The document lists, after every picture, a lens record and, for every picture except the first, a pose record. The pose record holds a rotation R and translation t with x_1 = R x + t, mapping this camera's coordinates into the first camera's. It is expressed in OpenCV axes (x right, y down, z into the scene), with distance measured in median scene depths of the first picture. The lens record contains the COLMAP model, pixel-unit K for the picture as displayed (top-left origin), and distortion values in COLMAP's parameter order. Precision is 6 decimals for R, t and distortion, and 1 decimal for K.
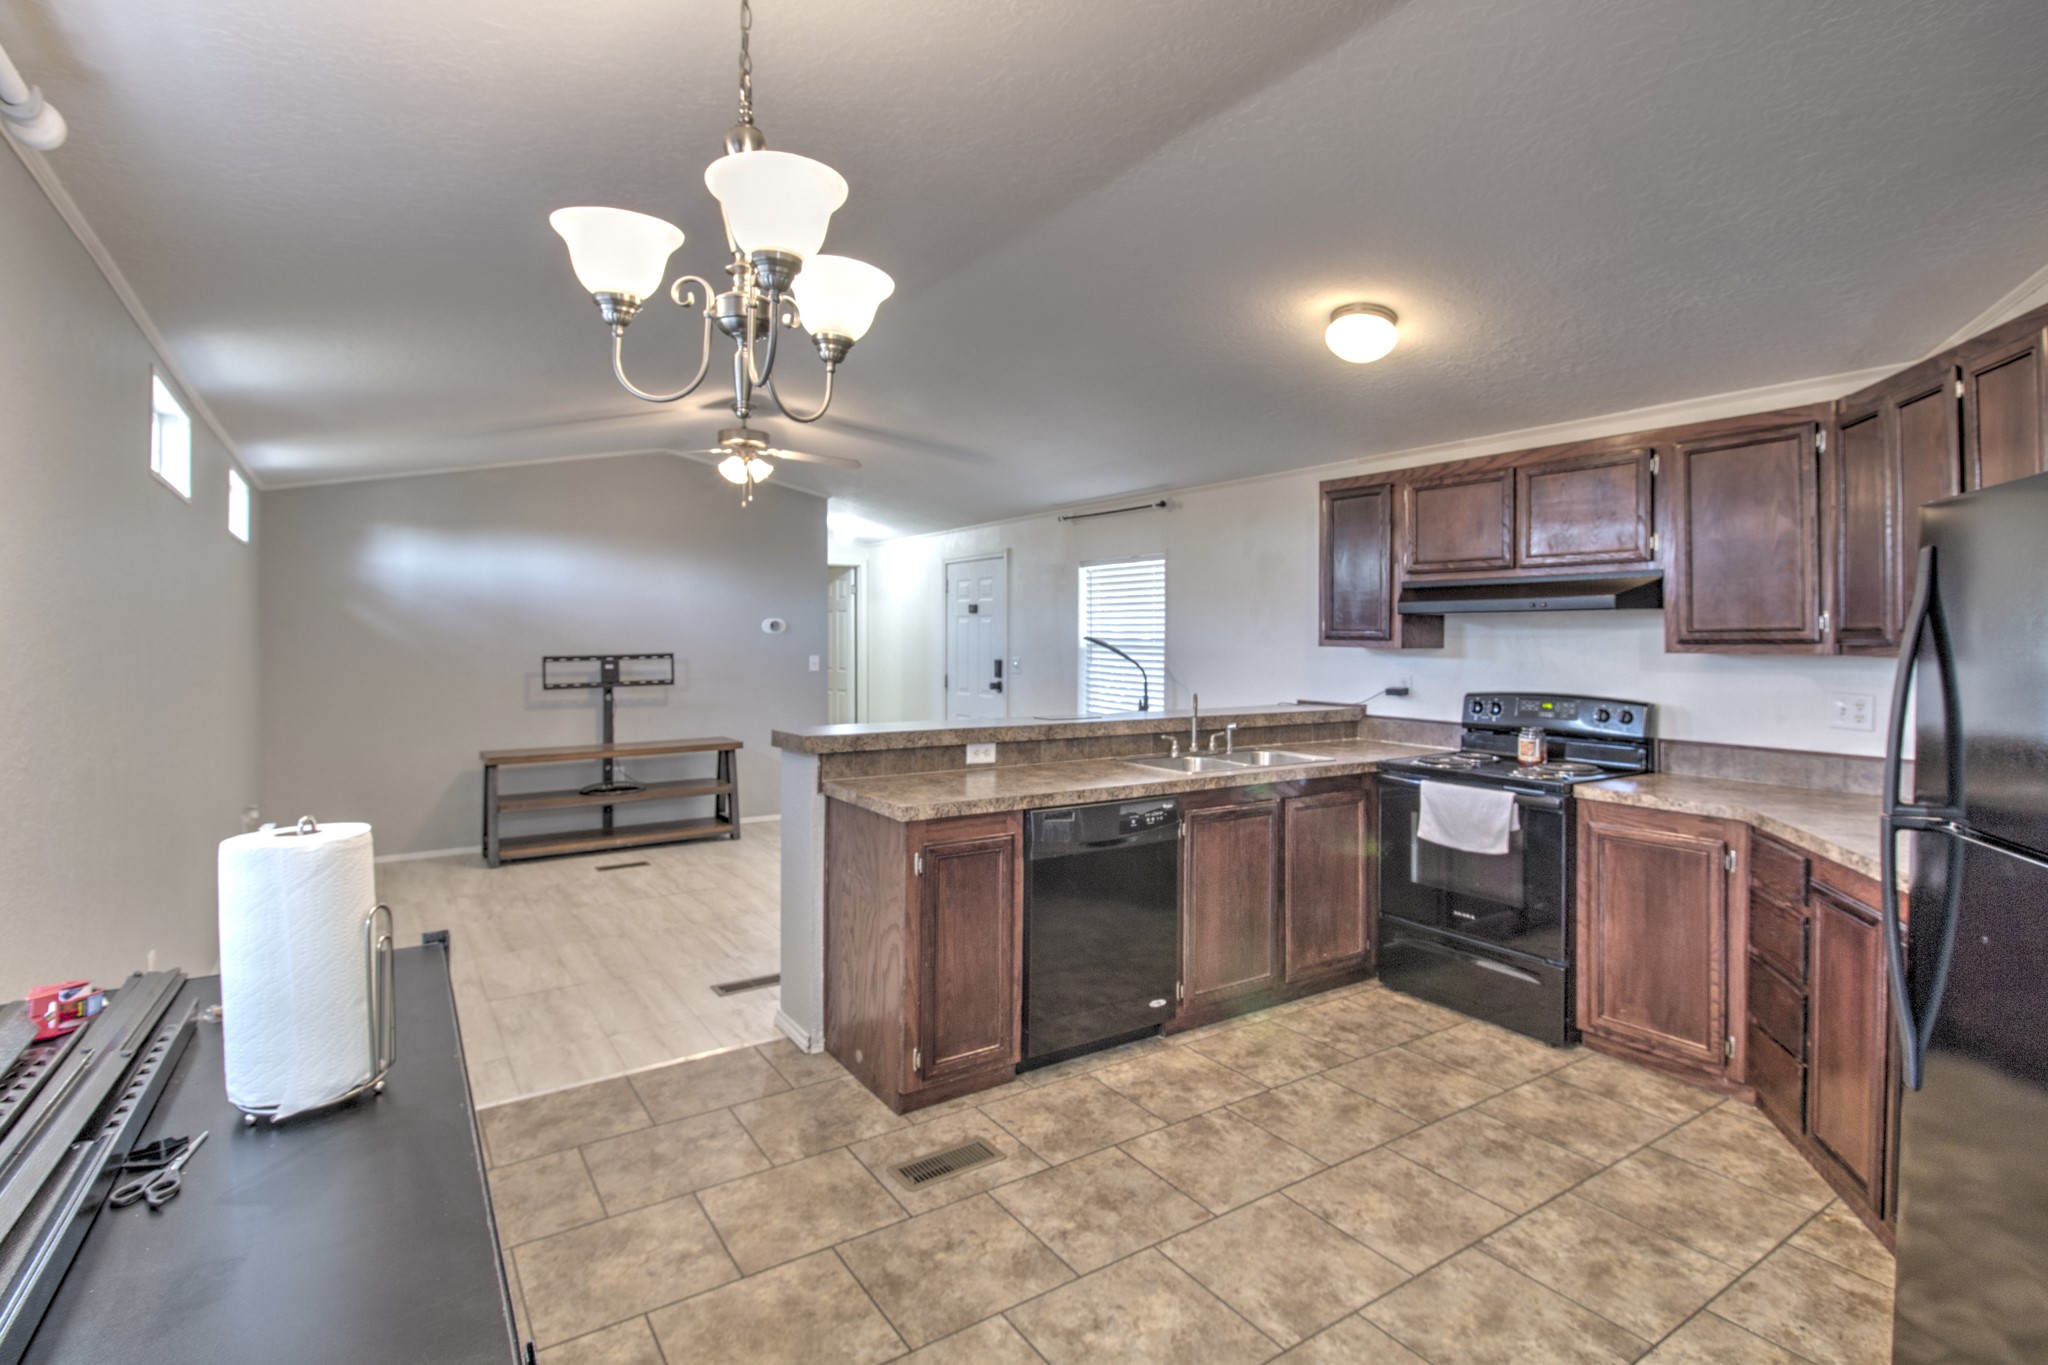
lens RADIAL K [[981.1, 0, 1026.5], [0, 981.1, 624.6], [0, 0, 1]] dist [-0.016493, -0.000920]
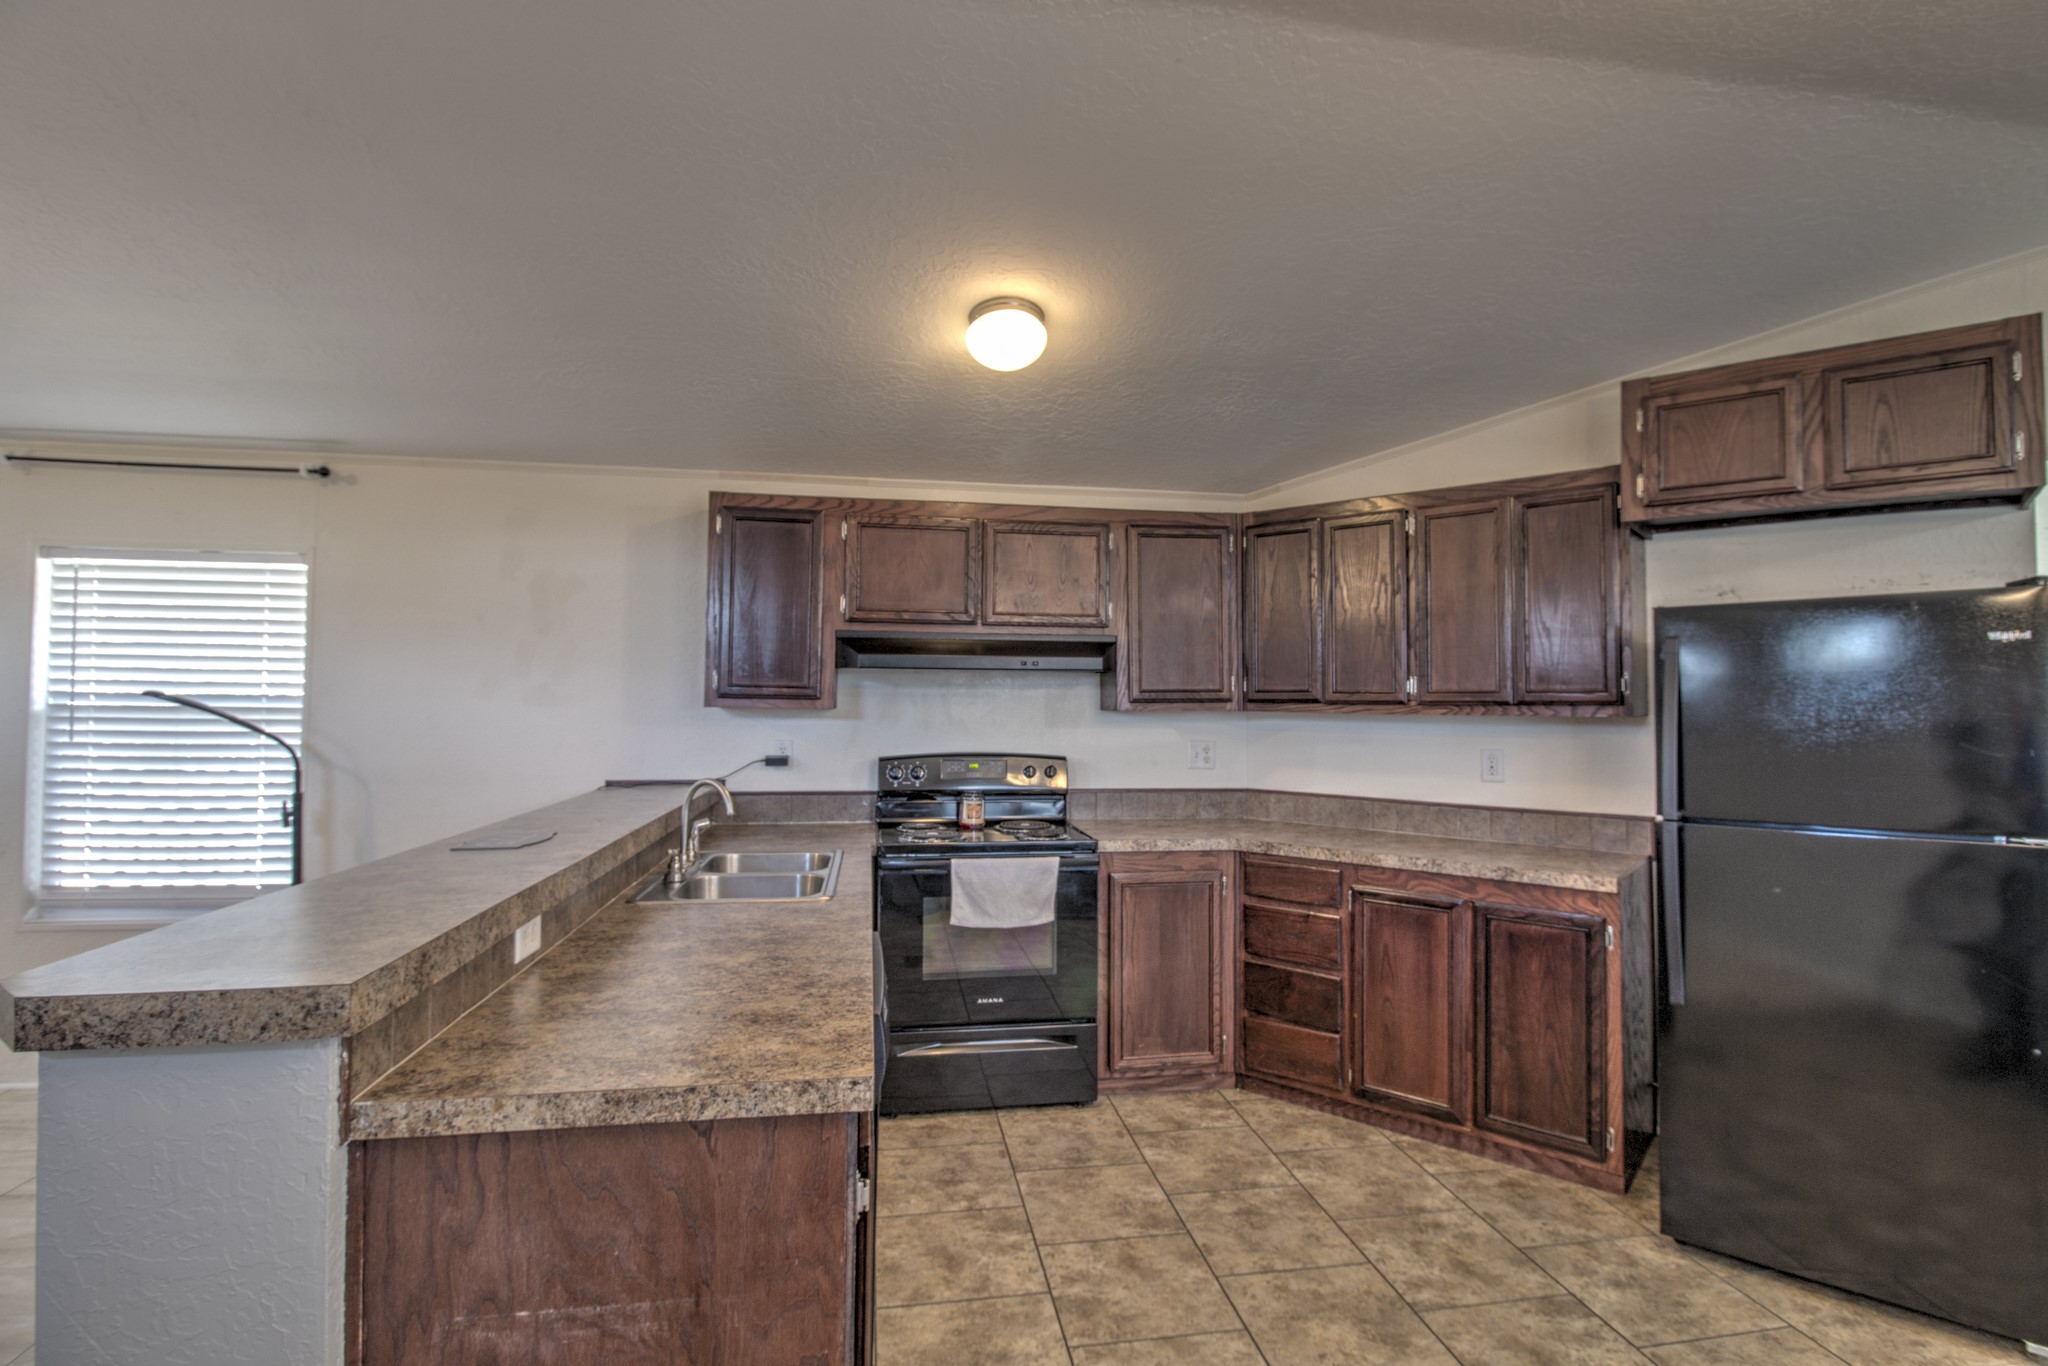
lens RADIAL K [[1002.4, 0, 1026.2], [0, 1002.4, 666.5], [0, 0, 1]] dist [0.002006, -0.010250]
pose [[0.403141, 0.030396, 0.914633, -0.334403], [-0.015526, 0.999532, -0.026374, 0.007942], [-0.915006, -0.003568, 0.403424, 0.488508]]
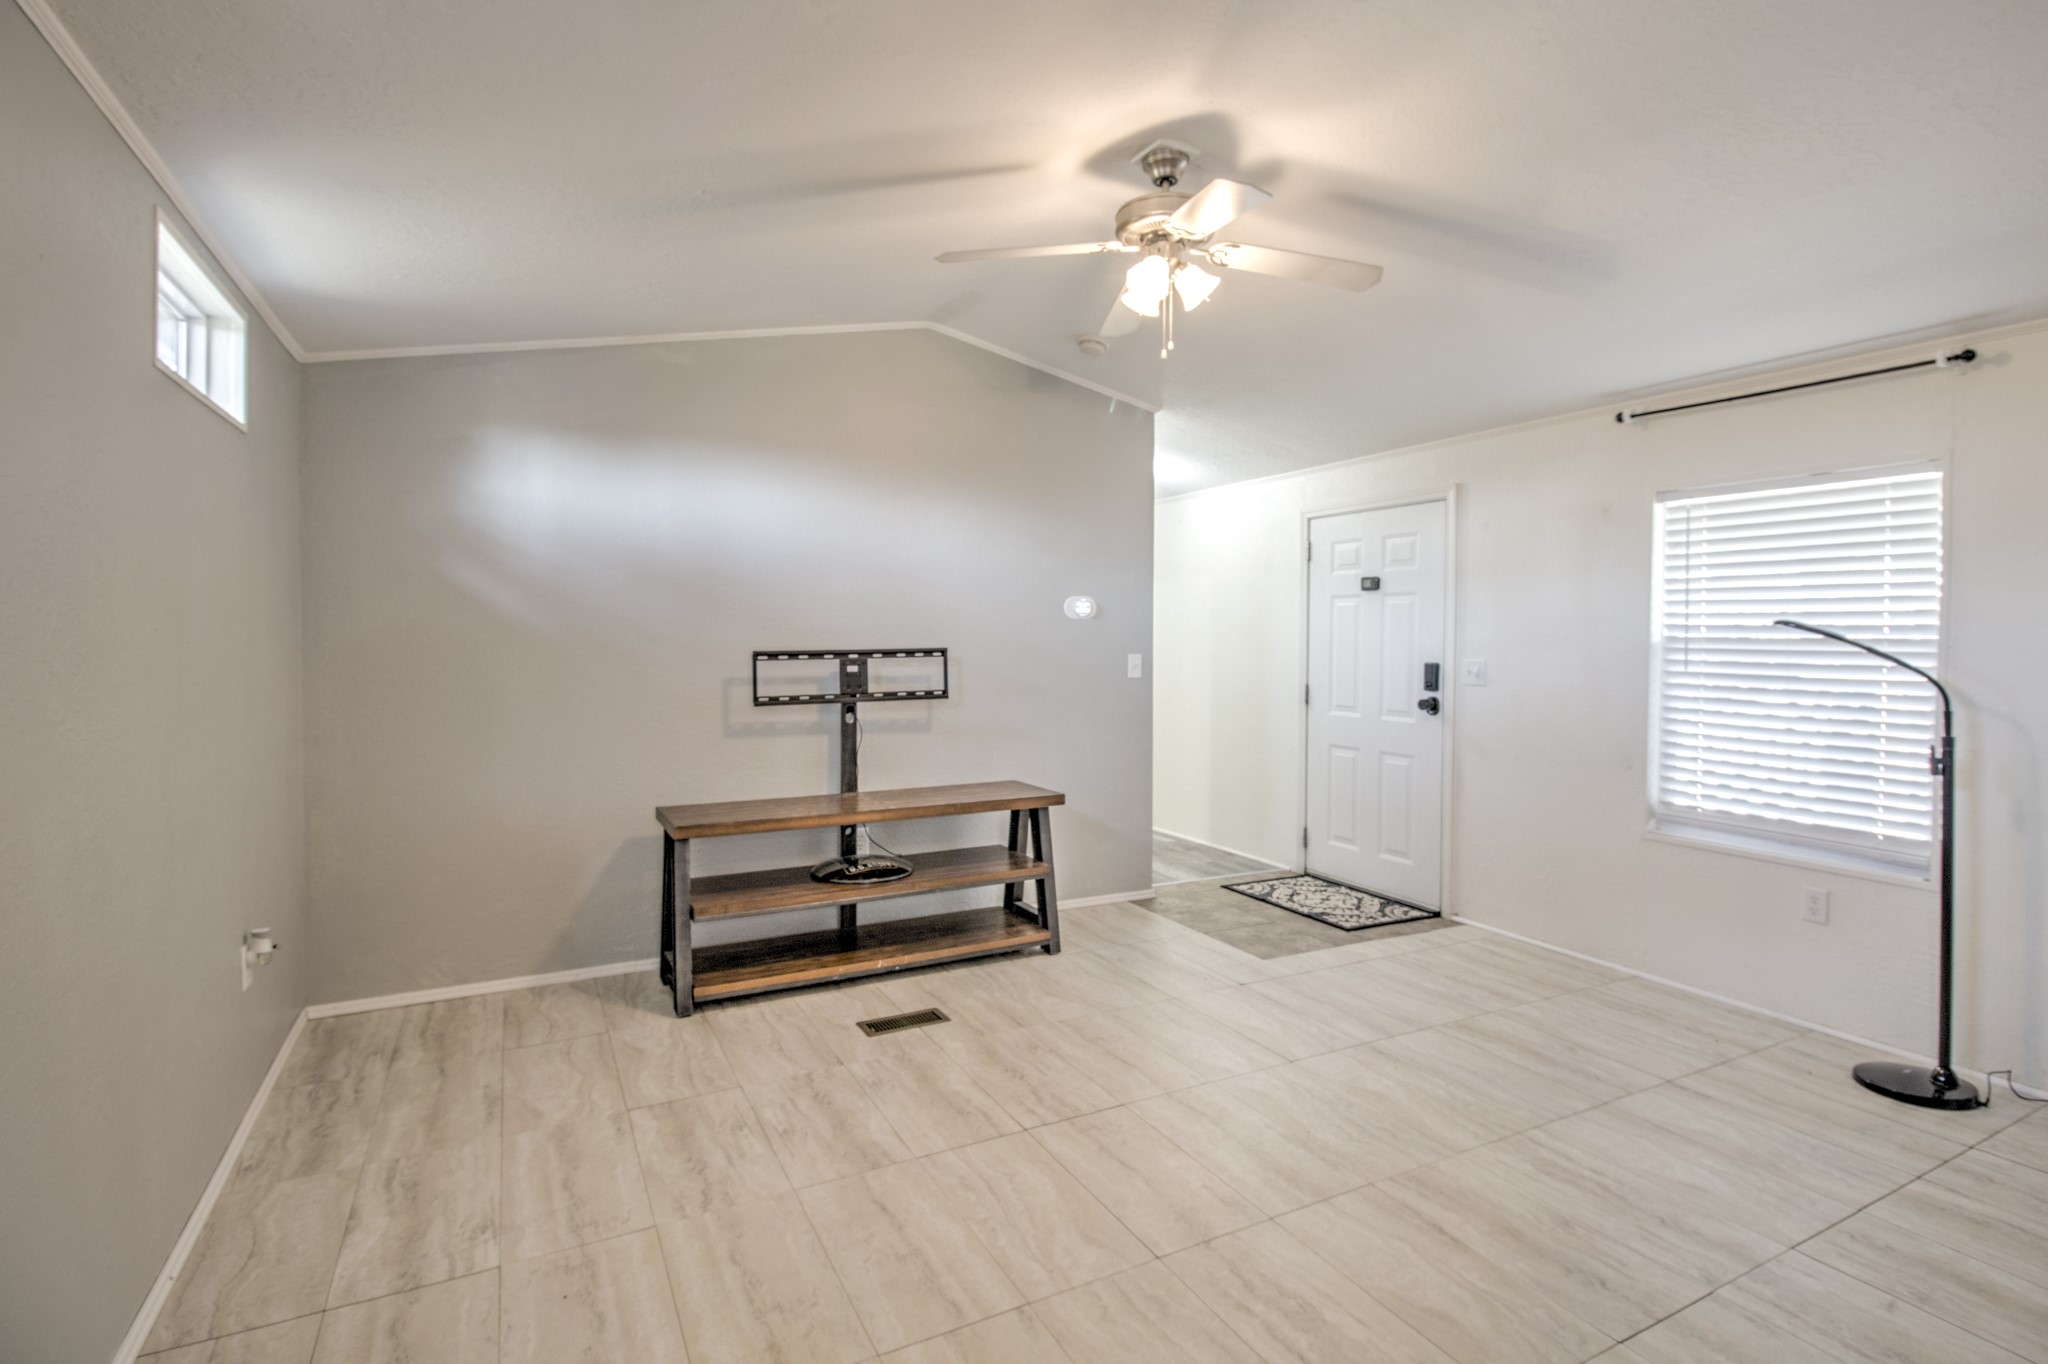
lens RADIAL K [[979.6, 0, 1020.3], [0, 979.6, 649.3], [0, 0, 1]] dist [0.001212, -0.007980]
pose [[0.993611, 0.008081, -0.112566, -0.387557], [-0.005363, 0.999687, 0.024428, 0.023331], [0.112728, -0.023668, 0.993344, 0.614115]]
